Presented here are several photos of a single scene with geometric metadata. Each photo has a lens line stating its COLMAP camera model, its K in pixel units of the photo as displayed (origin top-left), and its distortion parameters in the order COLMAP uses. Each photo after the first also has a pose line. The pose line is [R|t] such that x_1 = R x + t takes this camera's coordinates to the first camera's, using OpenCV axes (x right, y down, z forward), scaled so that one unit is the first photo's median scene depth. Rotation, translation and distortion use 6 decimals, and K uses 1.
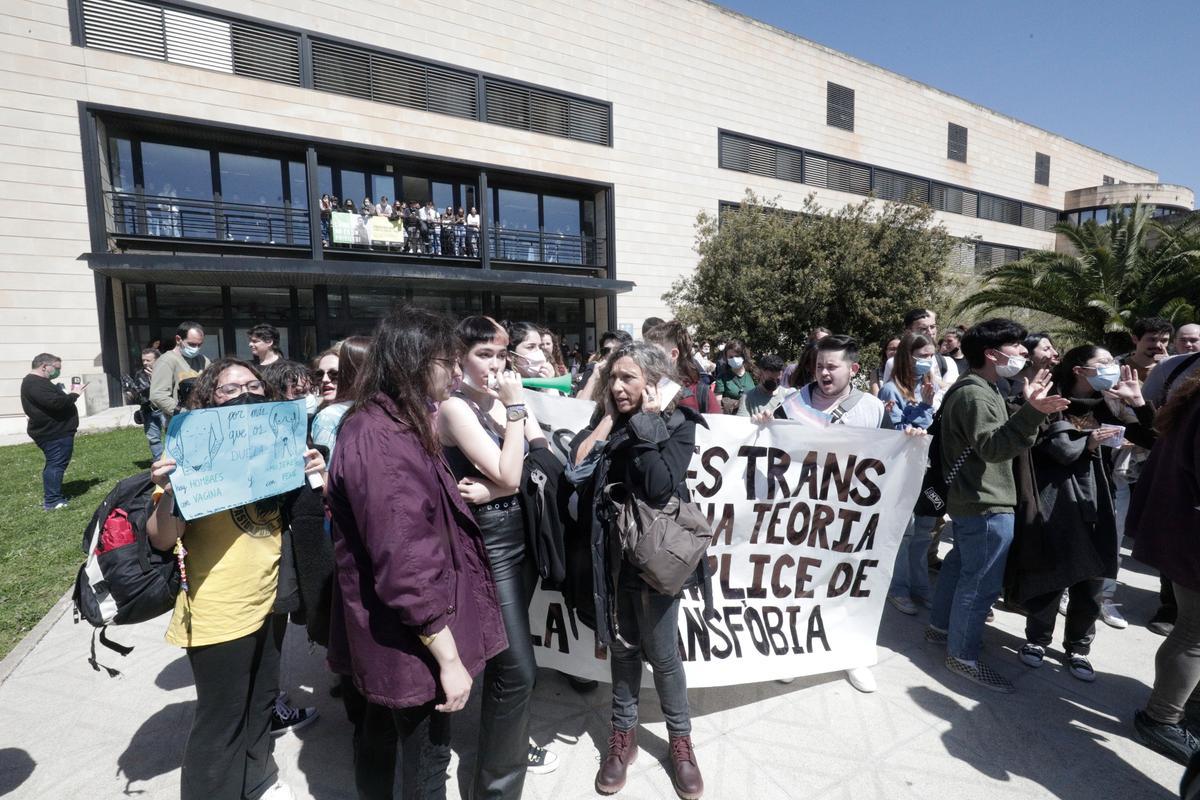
lens RADIAL K [[535.0, 0, 596.6], [0, 535.0, 399.0], [0, 0, 1]] dist [-0.004427, 0.000532]
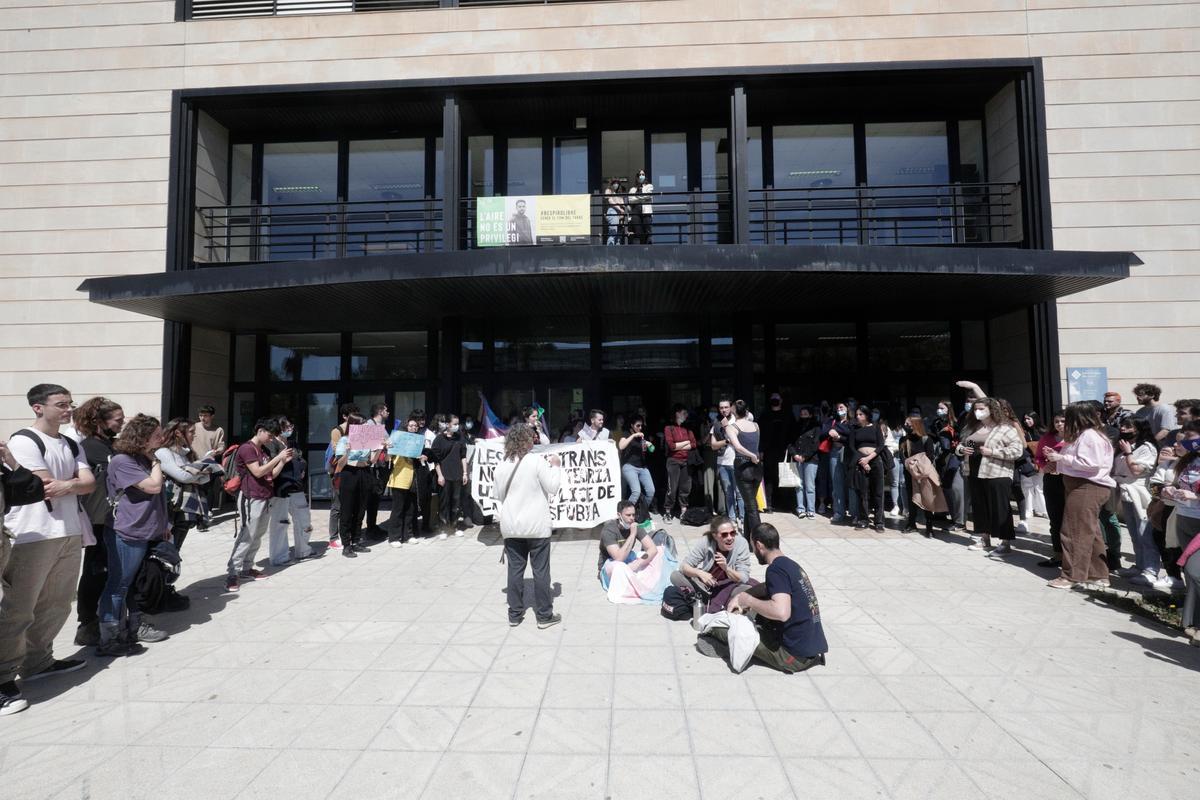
lens RADIAL K [[535.0, 0, 612.1], [0, 535.0, 402.9], [0, 0, 1]] dist [-0.004427, 0.000532]
pose [[0.862516, -0.014780, -0.505813, -0.062499], [-0.048965, 0.992445, -0.112494, -0.057870], [0.503655, 0.121795, 0.855277, 0.544277]]
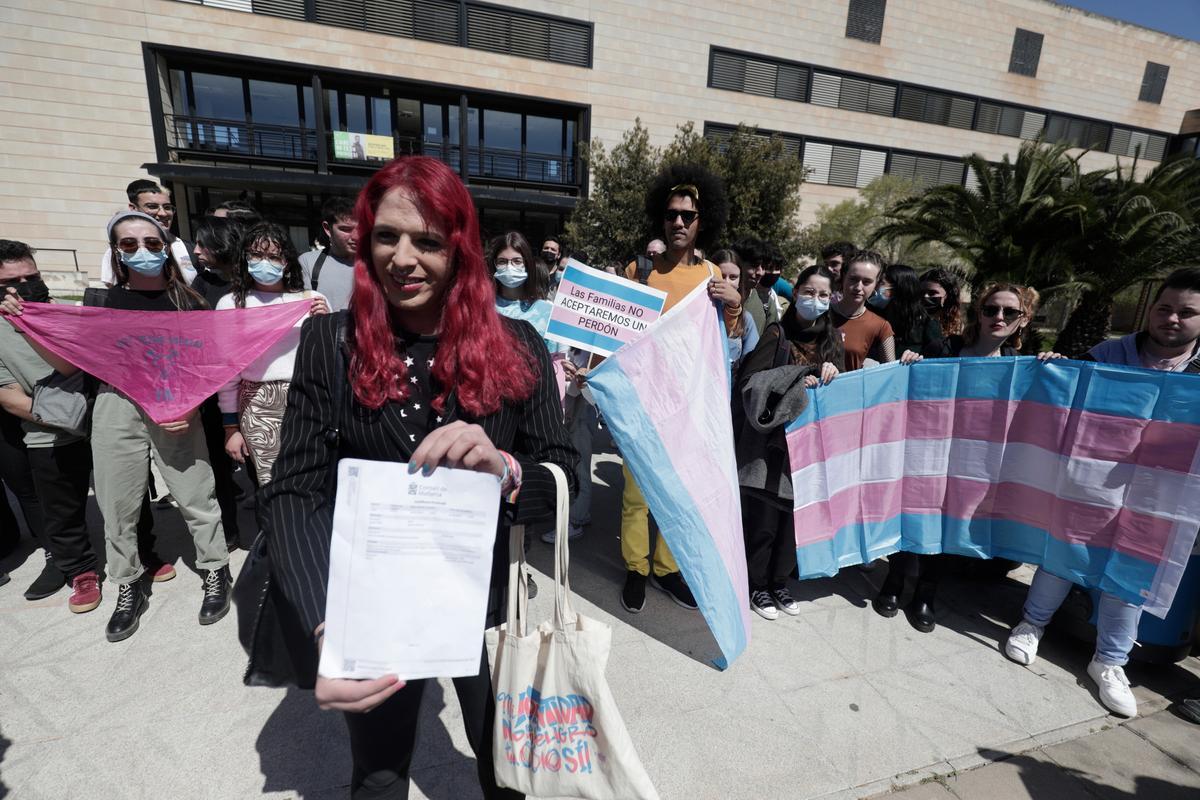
lens RADIAL K [[535.0, 0, 605.3], [0, 535.0, 400.1], [0, 0, 1]] dist [-0.004427, 0.000532]
pose [[0.977866, 0.107302, -0.179622, 0.363316], [-0.079636, 0.984743, 0.154722, 0.015744], [0.193484, -0.136993, 0.971492, -0.137650]]
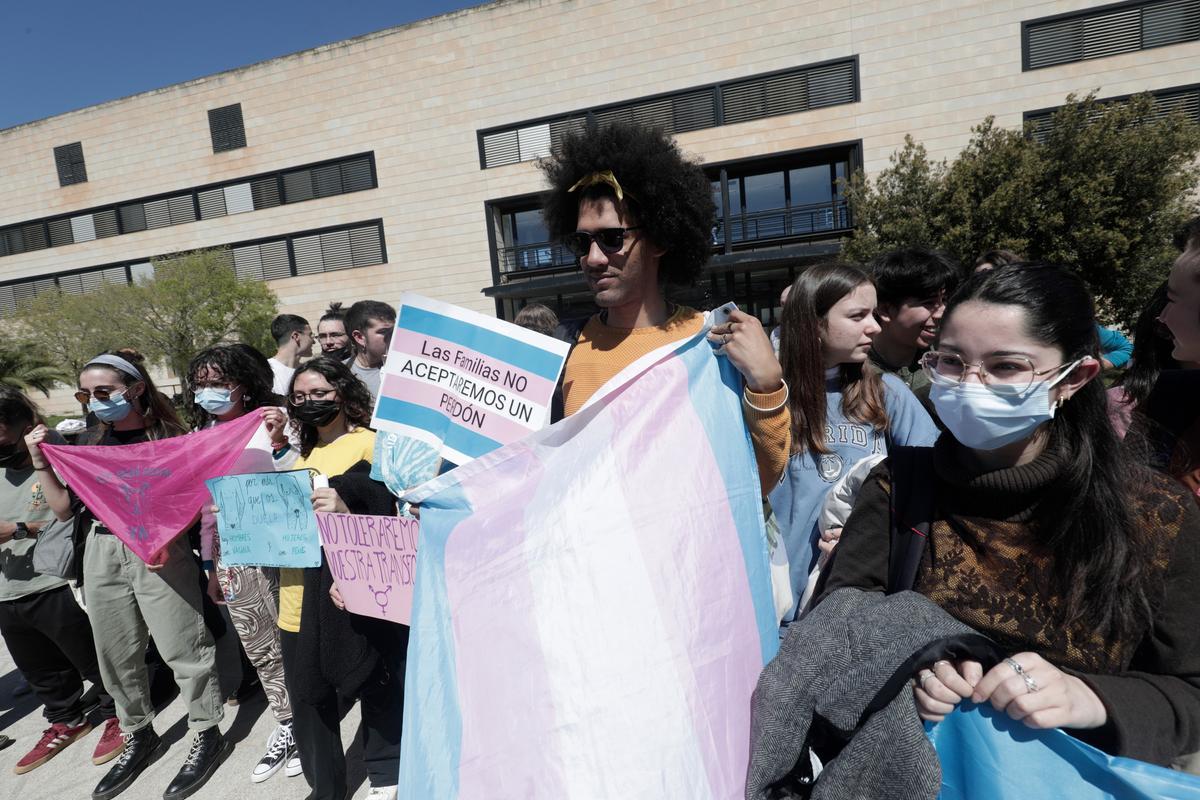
lens RADIAL K [[534.4, 0, 605.1], [0, 534.4, 398.1], [0, 0, 1]] dist [-0.003950, 0.000797]
pose [[0.742644, 0.019319, -0.669408, 0.392701], [0.018806, 0.998588, 0.049682, 0.010668], [0.669423, -0.049485, 0.741232, -0.059149]]
